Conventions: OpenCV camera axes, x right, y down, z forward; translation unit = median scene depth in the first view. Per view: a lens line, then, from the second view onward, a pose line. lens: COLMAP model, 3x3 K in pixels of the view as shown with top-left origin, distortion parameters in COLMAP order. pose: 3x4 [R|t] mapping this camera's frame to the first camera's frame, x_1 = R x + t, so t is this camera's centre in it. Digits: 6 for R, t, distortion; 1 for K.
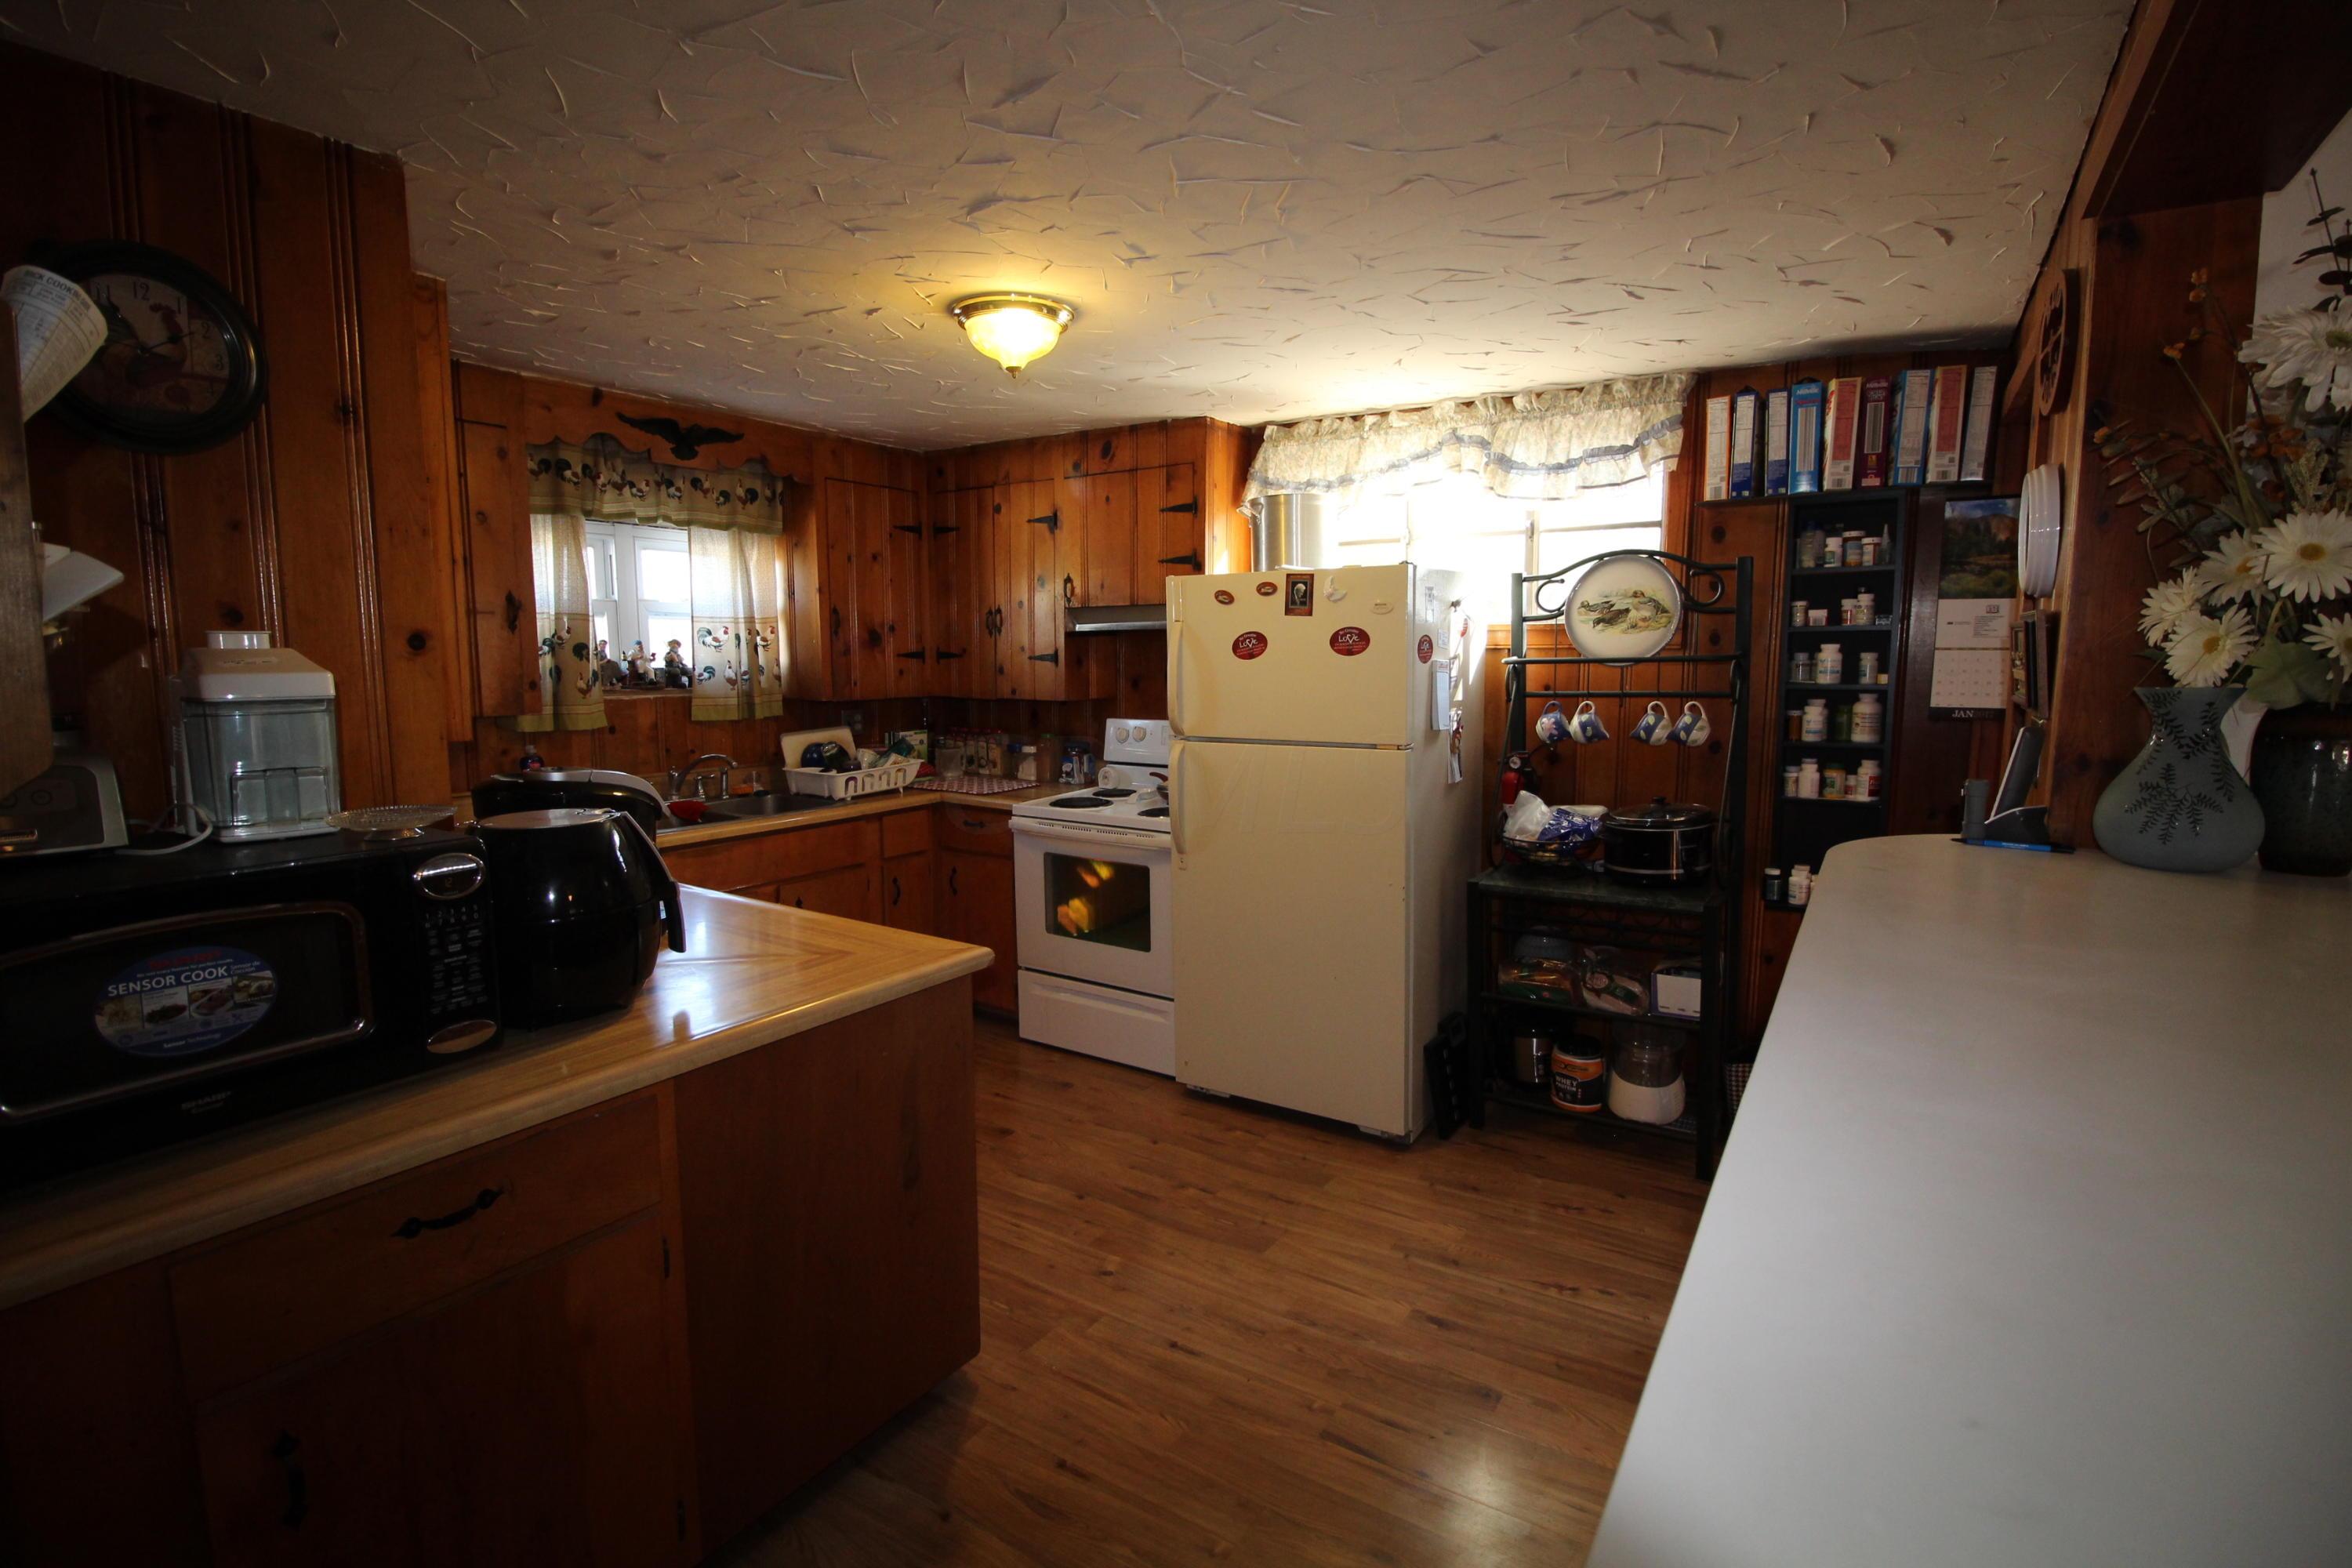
lens RADIAL K [[1079.3, 0, 1183.5], [0, 1079.3, 784.3], [0, 0, 1]] dist [-0.007127, -0.009774]
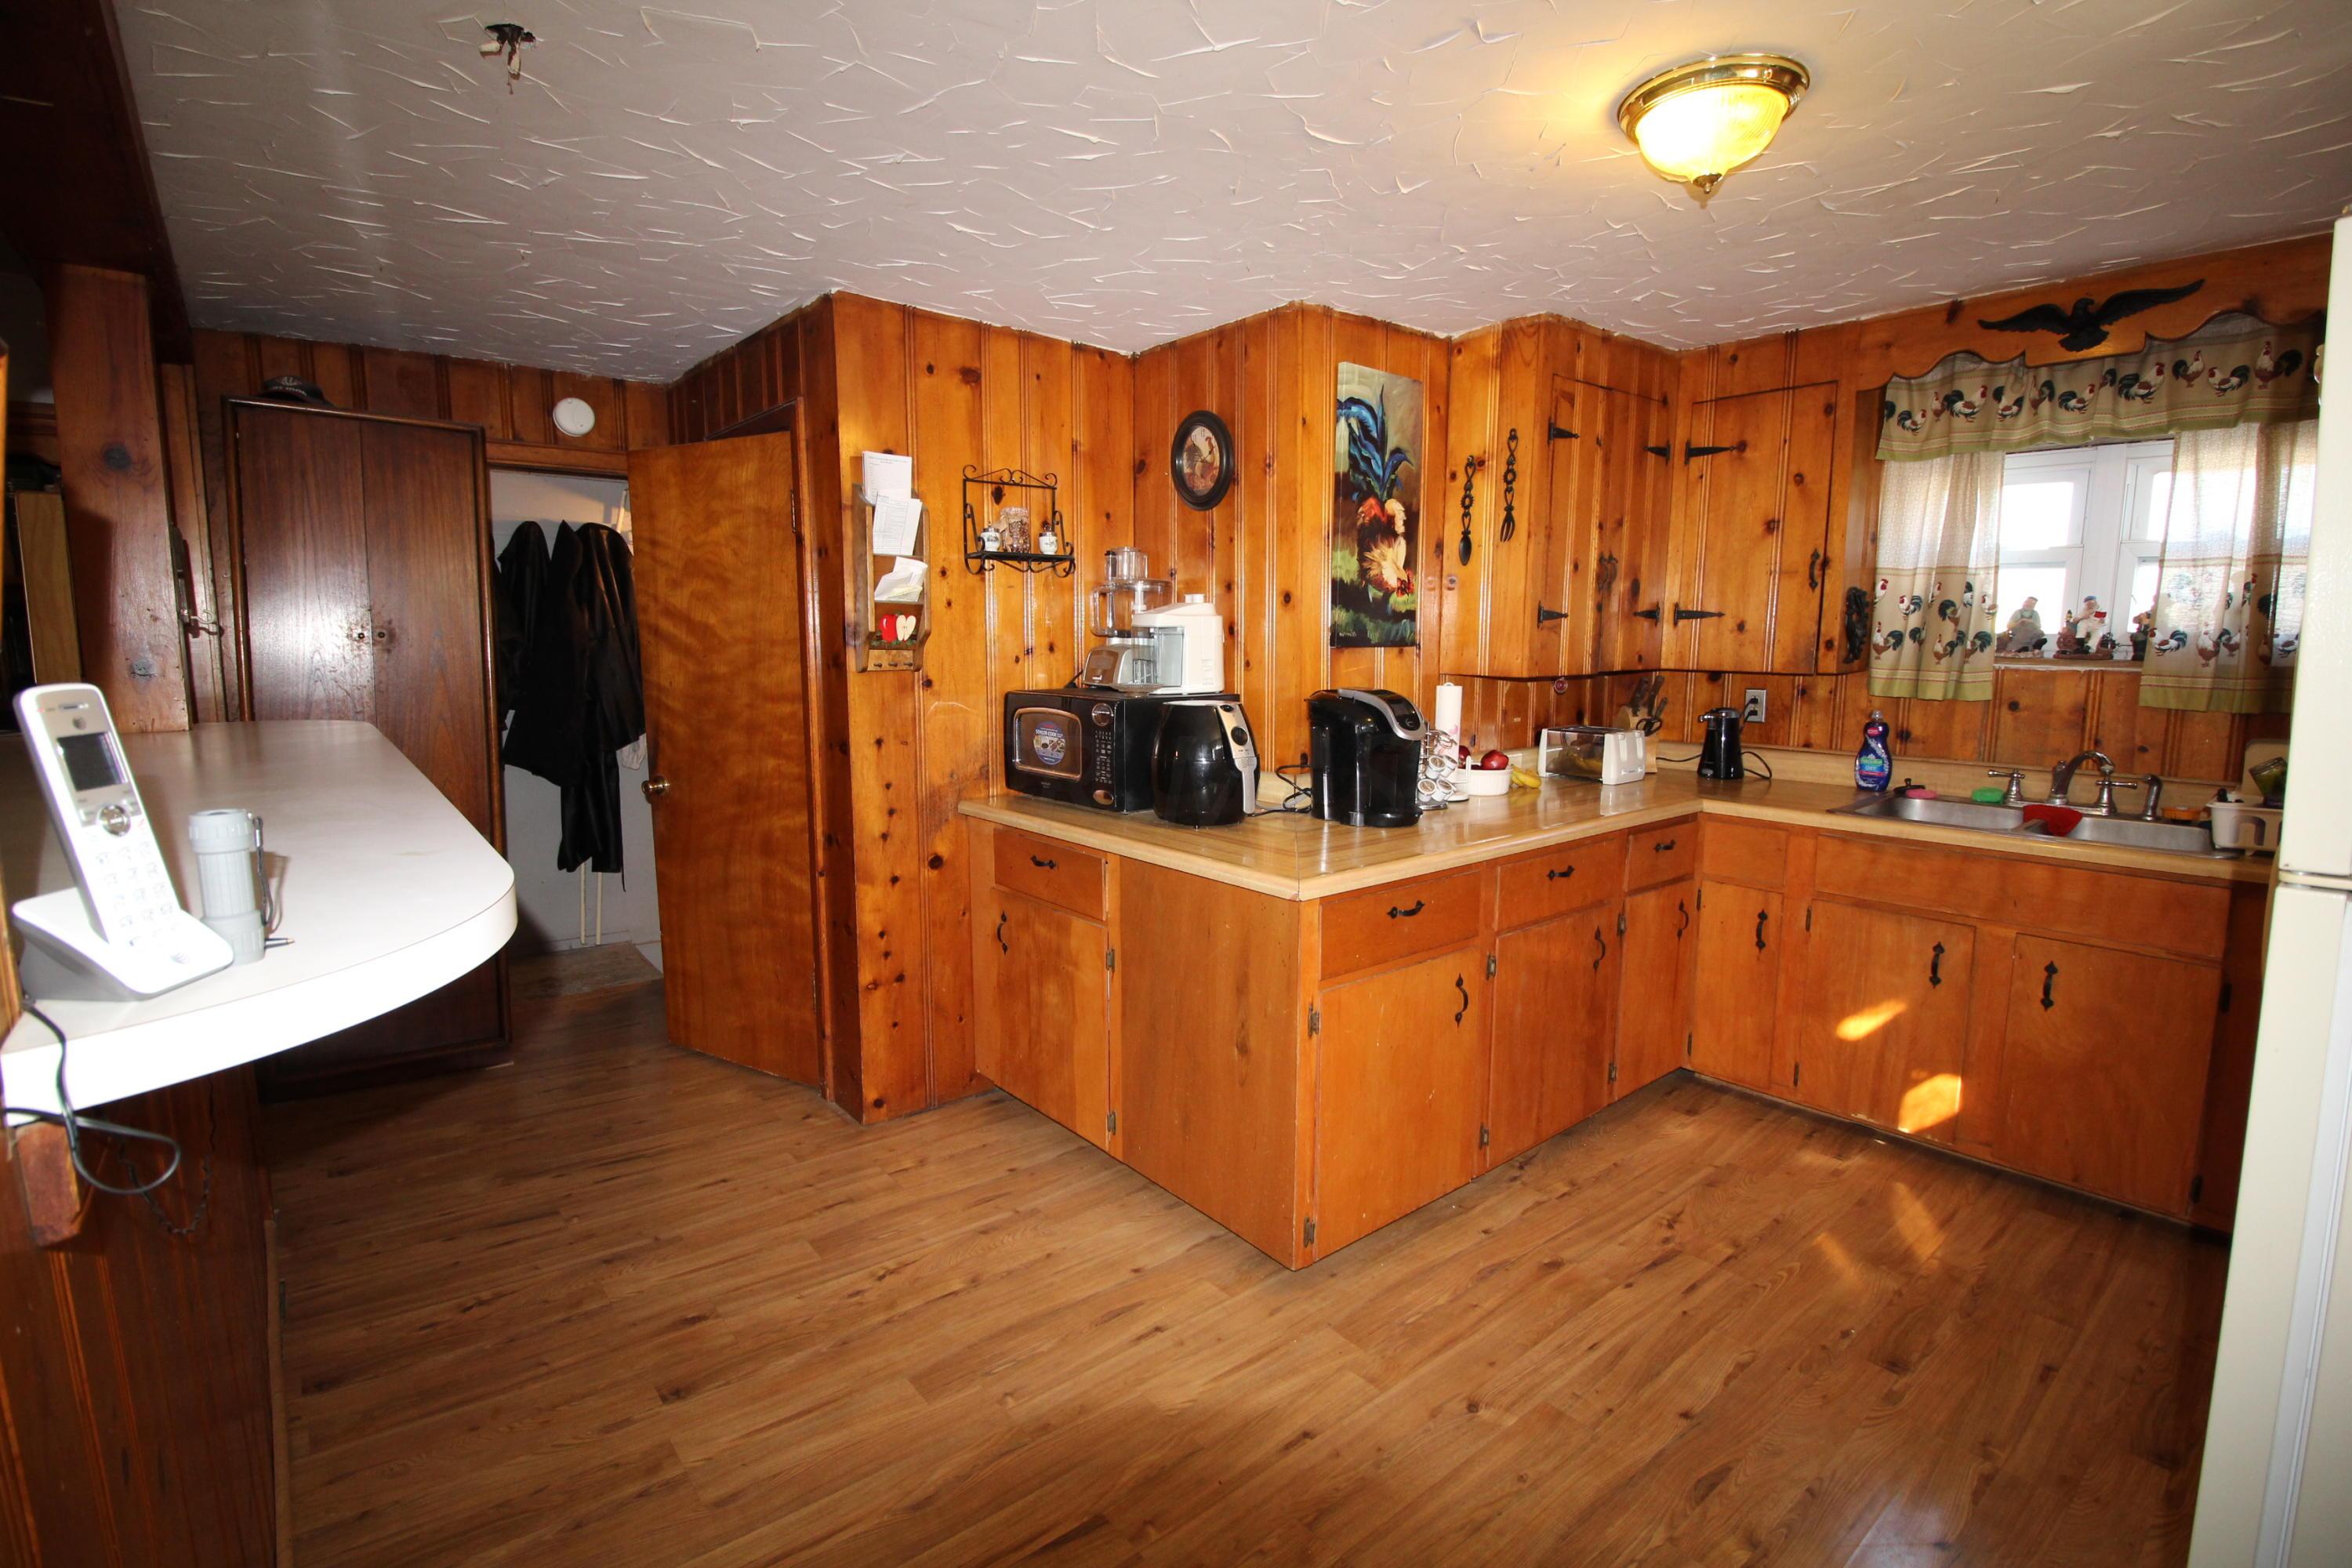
lens RADIAL K [[1079.3, 0, 1175.3], [0, 1079.3, 779.6], [0, 0, 1]] dist [-0.007127, -0.009774]
pose [[-0.297130, 0.125030, -0.946616, 0.480460], [-0.122431, 0.978218, 0.167633, -0.059600], [0.946955, 0.165704, -0.275350, 0.688308]]
